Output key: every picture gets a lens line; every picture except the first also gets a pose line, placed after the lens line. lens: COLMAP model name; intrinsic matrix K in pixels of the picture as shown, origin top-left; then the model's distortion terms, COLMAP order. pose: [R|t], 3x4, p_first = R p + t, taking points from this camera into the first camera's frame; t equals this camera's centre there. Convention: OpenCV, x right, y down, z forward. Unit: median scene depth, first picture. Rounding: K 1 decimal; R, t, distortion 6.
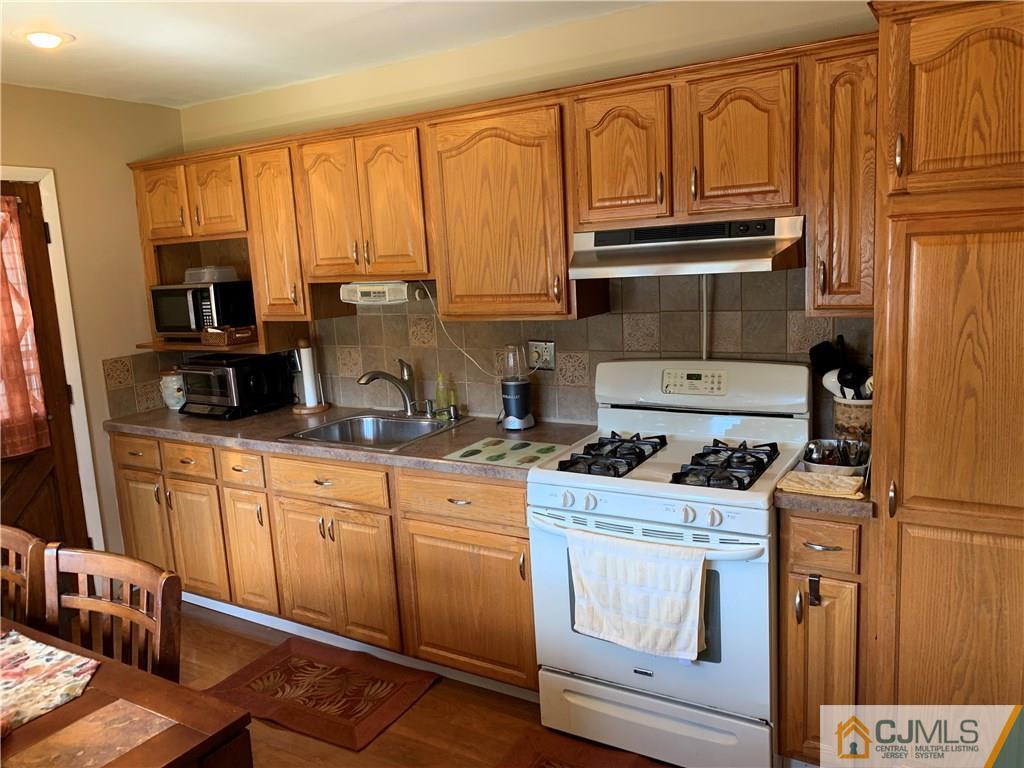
lens RADIAL K [[769.7, 0, 513.2], [0, 769.7, 378.0], [0, 0, 1]] dist [0.072788, -0.106276]
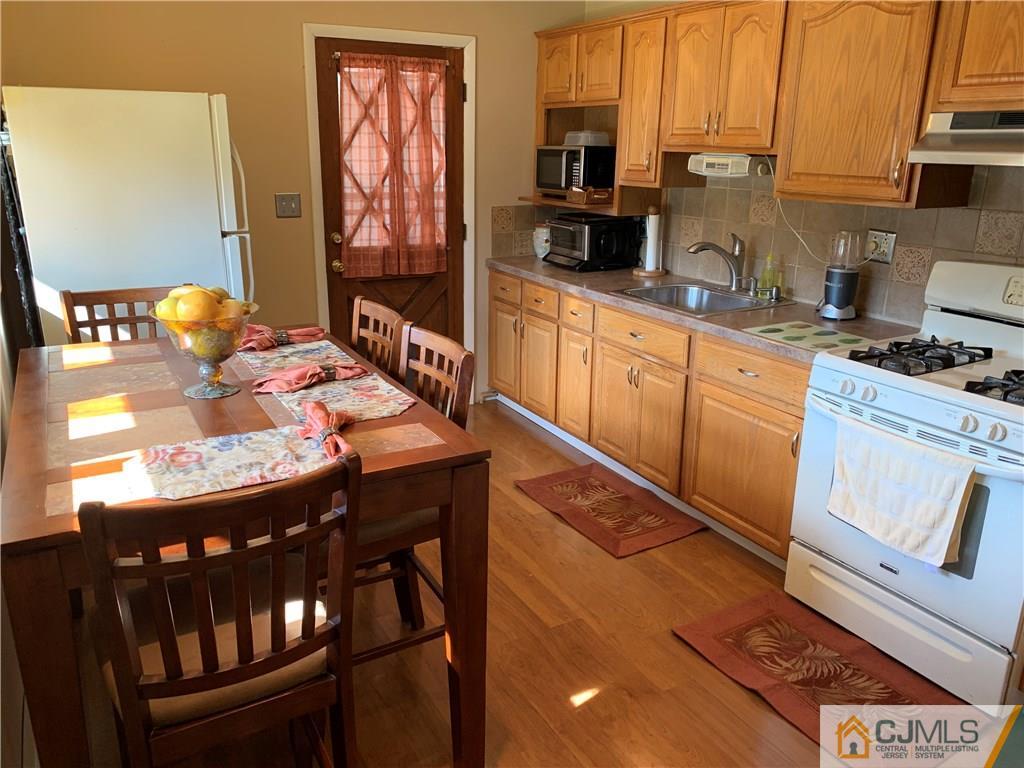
lens RADIAL K [[769.7, 0, 513.2], [0, 769.7, 378.0], [0, 0, 1]] dist [0.072788, -0.106276]
pose [[0.871712, 0.206142, -0.444548, 0.107786], [-0.138070, 0.973778, 0.180812, 0.018197], [0.470164, -0.096238, 0.877316, -0.069248]]
